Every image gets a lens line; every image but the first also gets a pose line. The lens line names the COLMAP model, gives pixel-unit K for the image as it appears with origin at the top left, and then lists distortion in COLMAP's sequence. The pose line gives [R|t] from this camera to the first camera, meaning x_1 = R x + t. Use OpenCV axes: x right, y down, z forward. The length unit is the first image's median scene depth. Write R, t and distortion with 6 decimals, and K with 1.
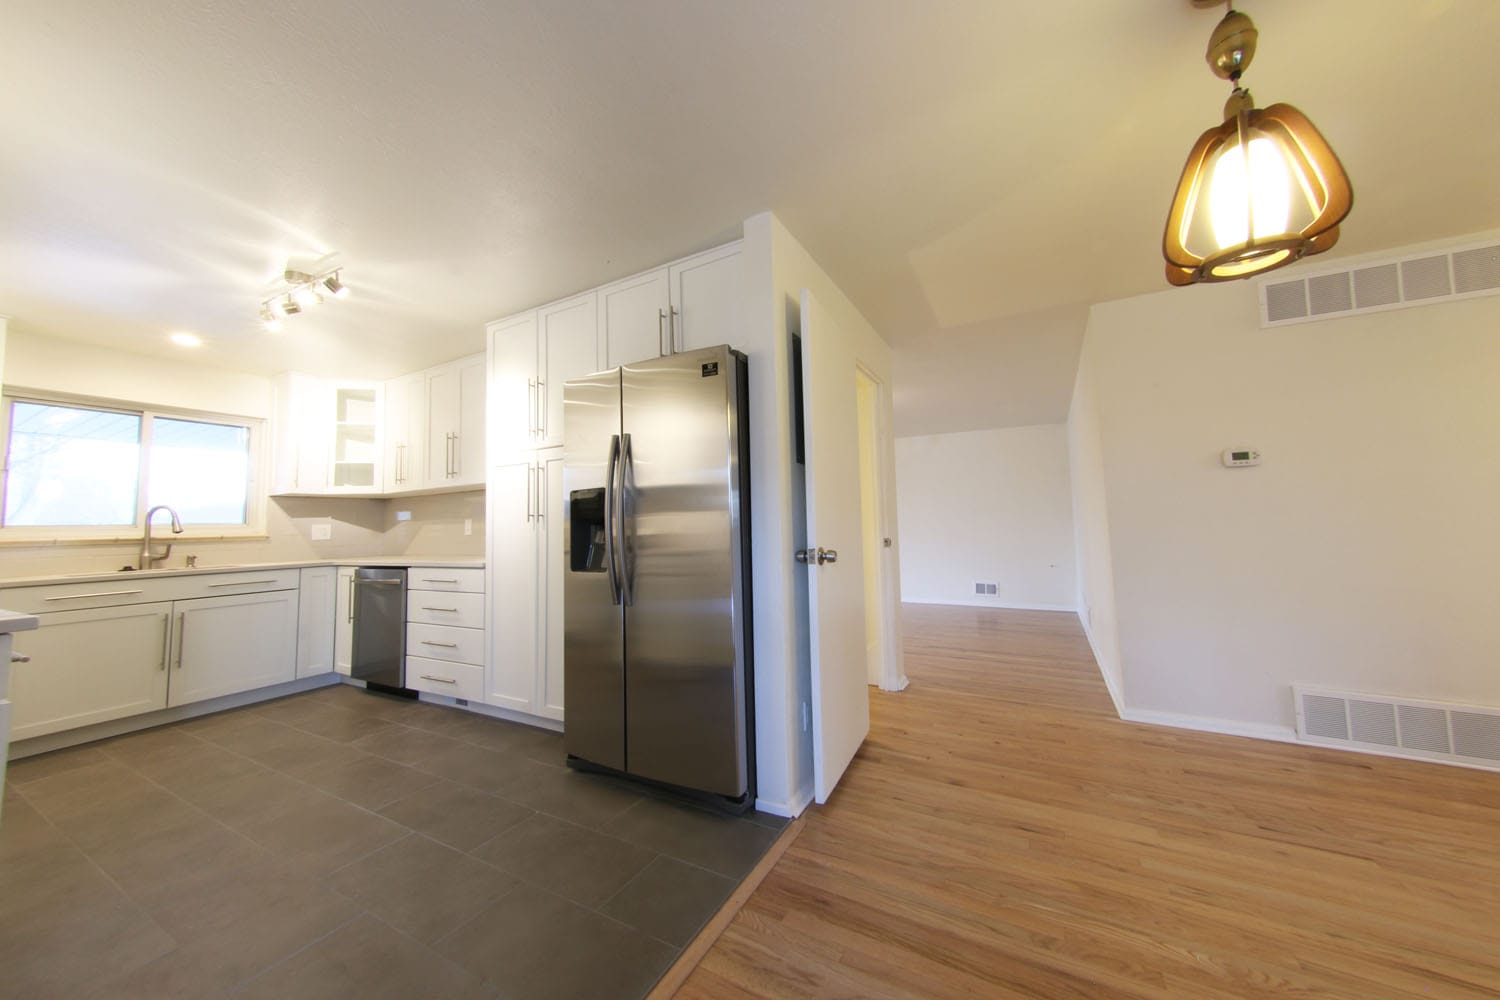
lens RADIAL K [[524.7, 0, 745.4], [0, 524.7, 486.6], [0, 0, 1]] dist [0.009429, -0.000104]
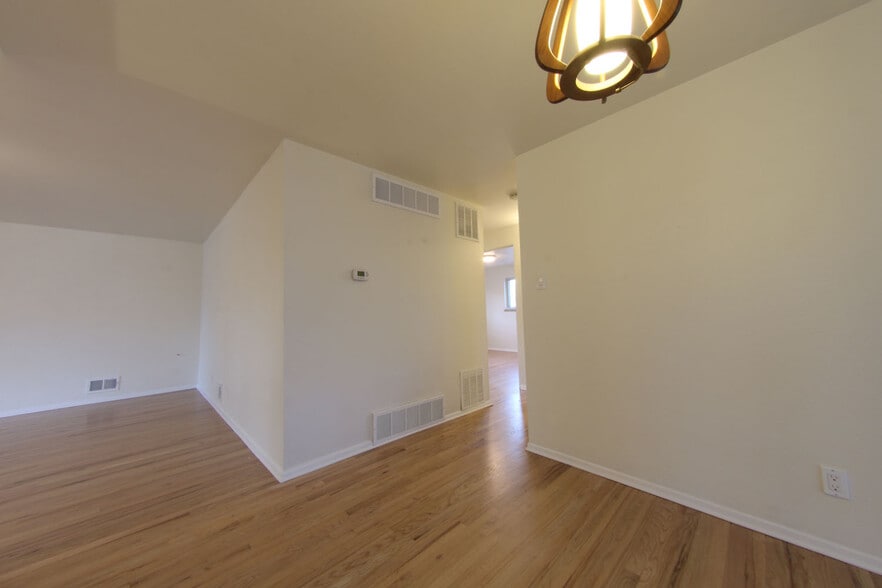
lens RADIAL K [[308.5, 0, 438.3], [0, 308.5, 286.1], [0, 0, 1]] dist [0.009429, -0.000104]
pose [[0.296594, 0.096428, 0.950123, 0.129850], [-0.051811, 0.995049, -0.084815, 0.049286], [-0.953597, -0.024071, 0.300122, 0.526006]]
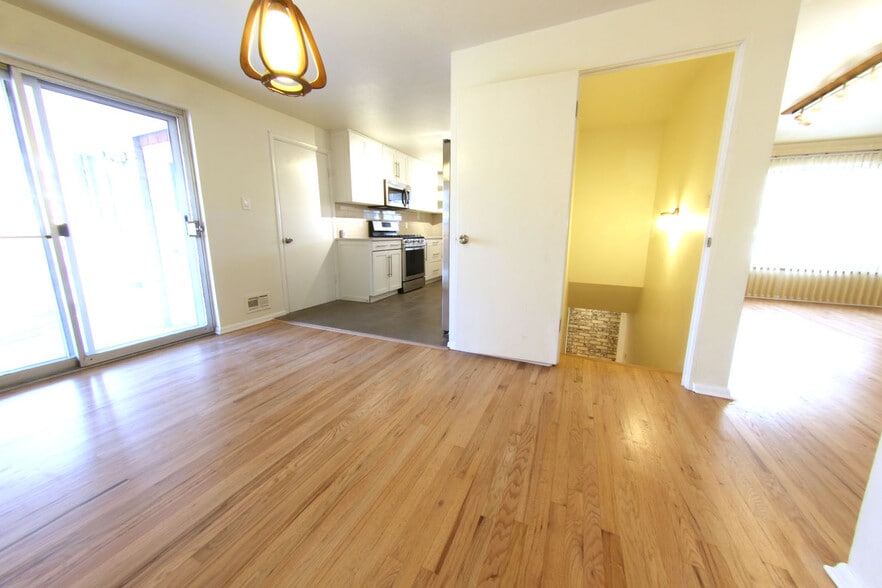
lens RADIAL K [[317.7, 0, 441.0], [0, 317.7, 294.0], [0, 0, 1]] dist [0.009789, -0.000013]
pose [[0.086504, 0.213373, -0.973134, 1.070638], [0.061431, 0.973794, 0.218979, 0.061308], [0.994356, -0.078723, 0.071129, 0.663876]]
